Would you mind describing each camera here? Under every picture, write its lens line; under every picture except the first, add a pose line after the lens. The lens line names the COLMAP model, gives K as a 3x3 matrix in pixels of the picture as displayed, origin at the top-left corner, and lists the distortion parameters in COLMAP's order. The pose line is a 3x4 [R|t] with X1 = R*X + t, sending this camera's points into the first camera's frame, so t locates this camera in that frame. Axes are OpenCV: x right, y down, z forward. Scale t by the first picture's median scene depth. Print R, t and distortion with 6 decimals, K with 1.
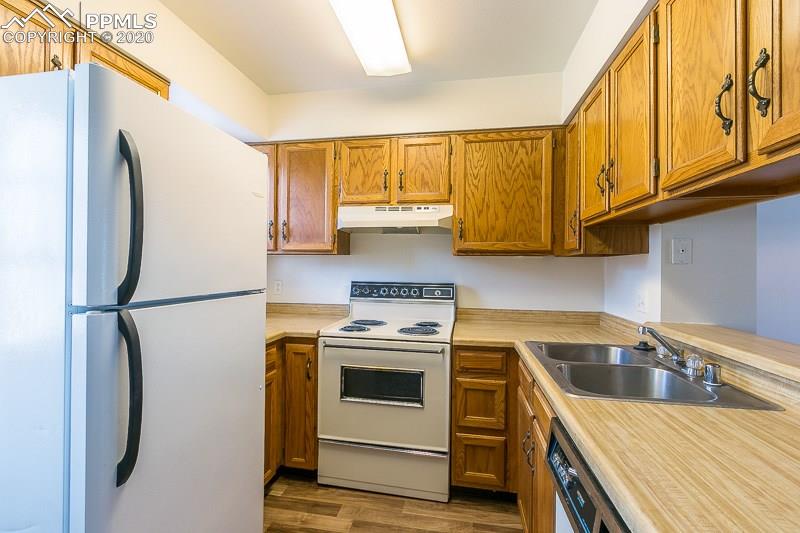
lens RADIAL K [[372.2, 0, 397.7], [0, 372.2, 268.1], [0, 0, 1]] dist [0.001384, -0.000223]
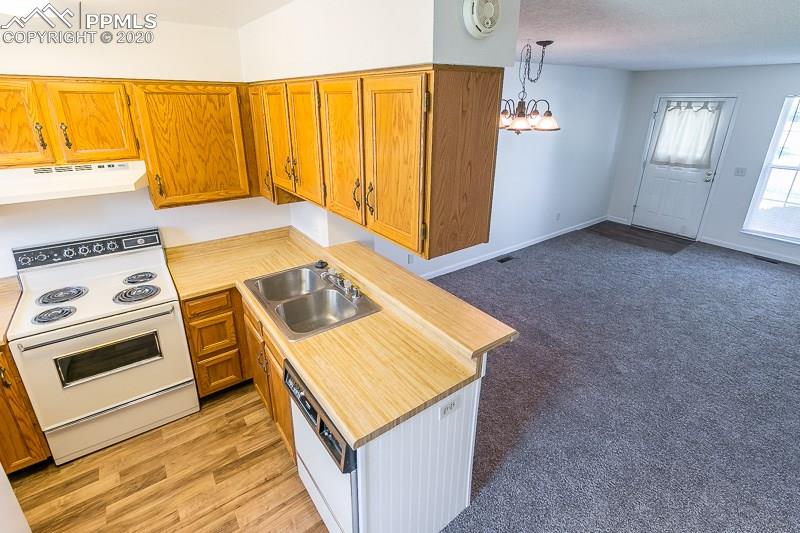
lens RADIAL K [[380.2, 0, 396.8], [0, 380.2, 236.4], [0, 0, 1]] dist [0.002792, -0.000897]
pose [[0.688307, -0.249054, 0.681326, -0.130491], [-0.004744, 0.937651, 0.347545, -0.355451], [-0.725404, -0.242450, 0.644211, -0.165281]]
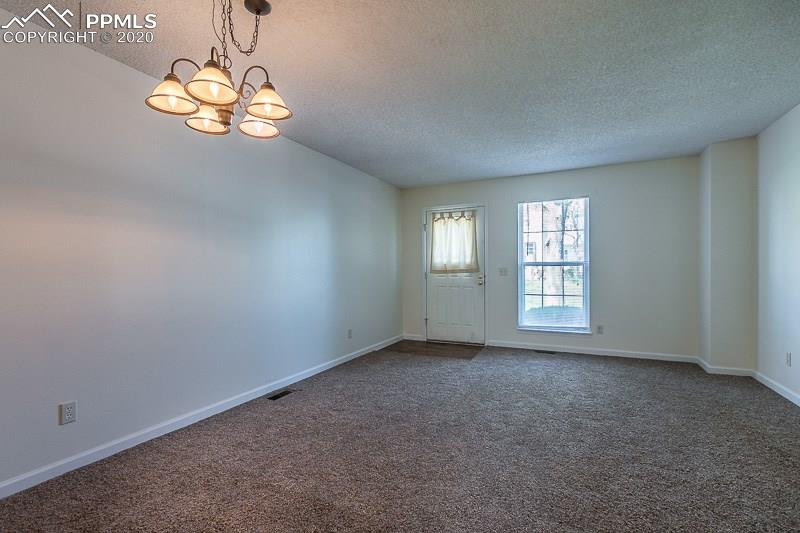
lens RADIAL K [[366.1, 0, 390.0], [0, 366.1, 271.0], [0, 0, 1]] dist [0.001879, 0.000054]
pose [[0.281723, -0.012999, 0.959408, 0.568441], [0.004427, 0.999915, 0.012248, 0.063891], [-0.959485, 0.000797, 0.281757, -0.050066]]
